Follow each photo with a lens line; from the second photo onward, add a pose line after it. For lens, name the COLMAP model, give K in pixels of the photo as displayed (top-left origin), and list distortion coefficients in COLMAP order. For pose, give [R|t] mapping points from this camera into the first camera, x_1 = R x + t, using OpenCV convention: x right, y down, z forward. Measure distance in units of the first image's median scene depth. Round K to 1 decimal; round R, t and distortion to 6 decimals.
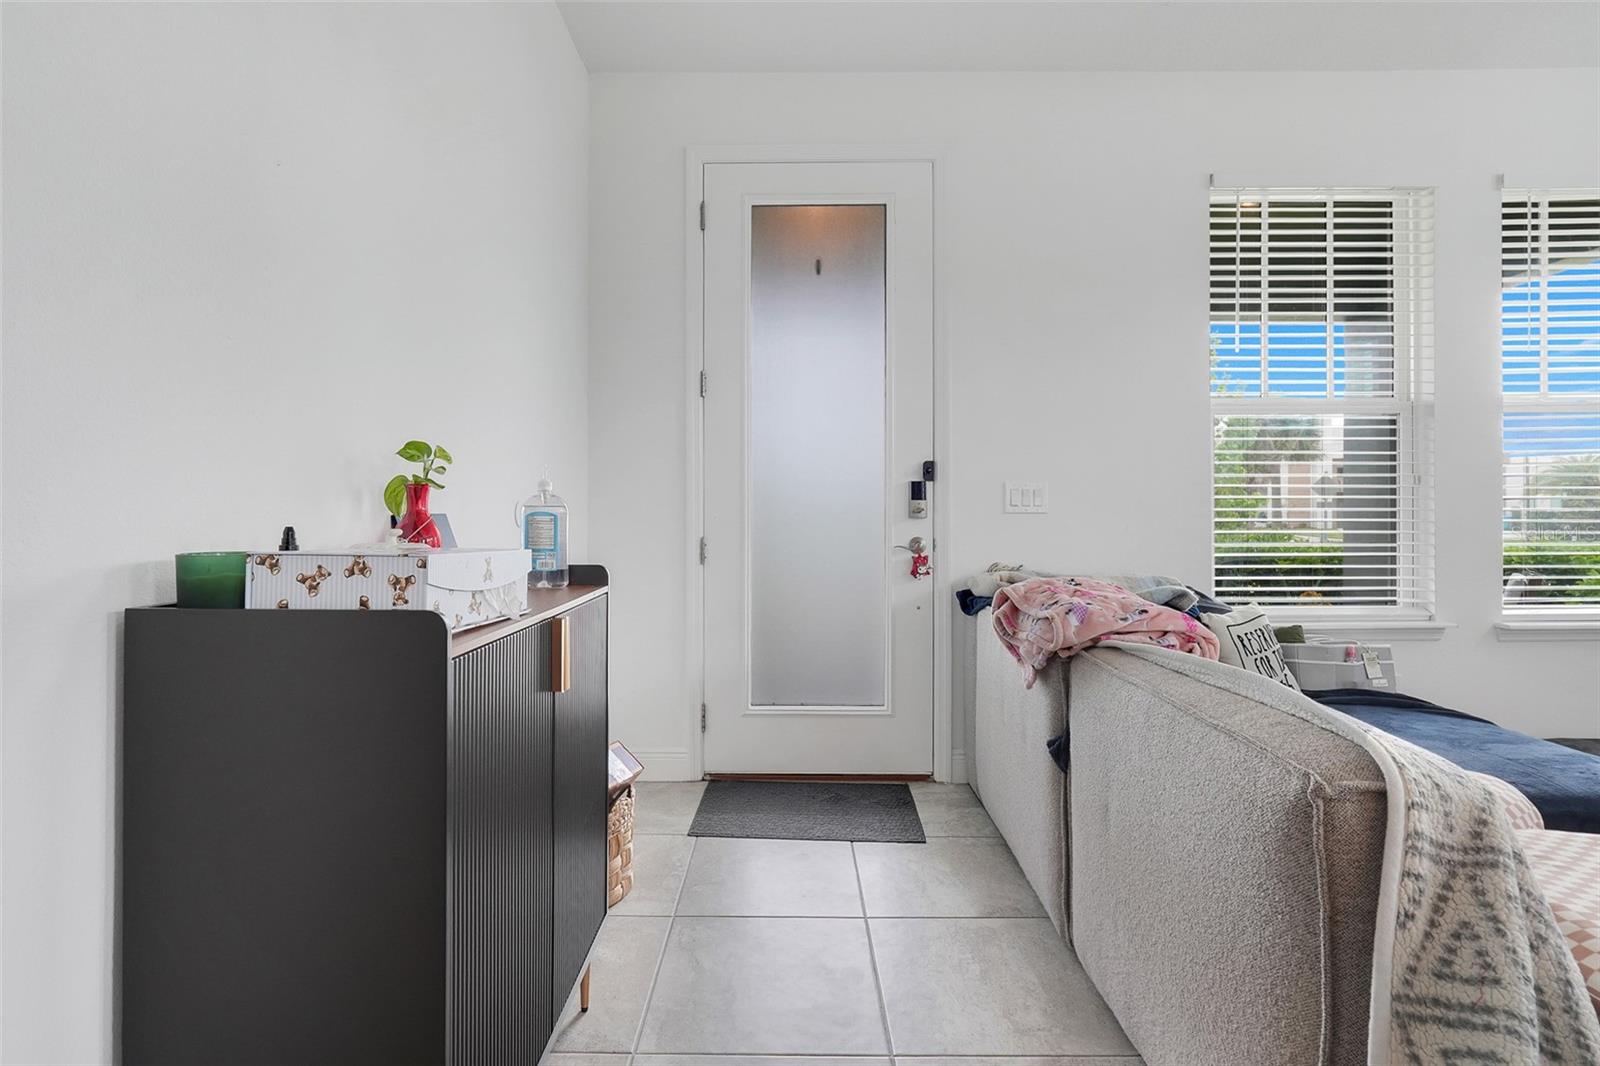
lens RADIAL K [[732.2, 0, 795.7], [0, 732.2, 524.7], [0, 0, 1]] dist [0.002989, 0.000358]
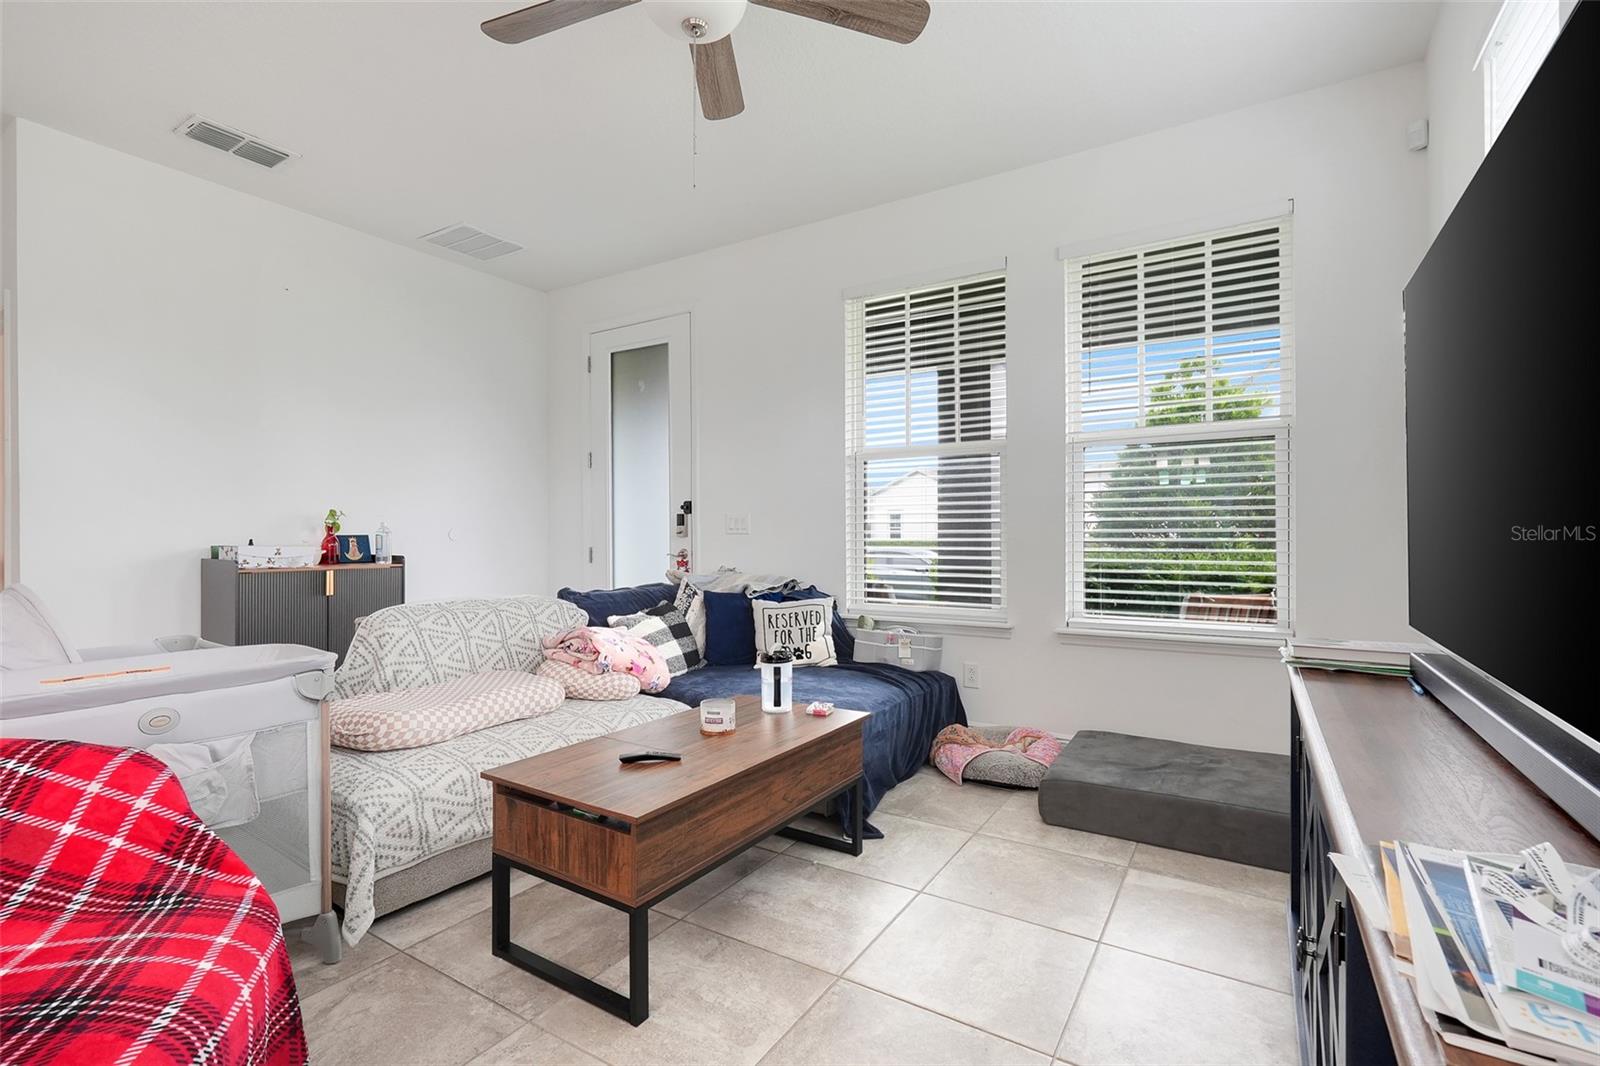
lens RADIAL K [[732.2, 0, 801.1], [0, 732.2, 544.8], [0, 0, 1]] dist [0.002989, 0.000358]
pose [[0.848495, 0.011280, -0.529084, 1.231717], [-0.002058, 0.999836, 0.018015, -0.021508], [0.529200, -0.014197, 0.848378, -0.222529]]
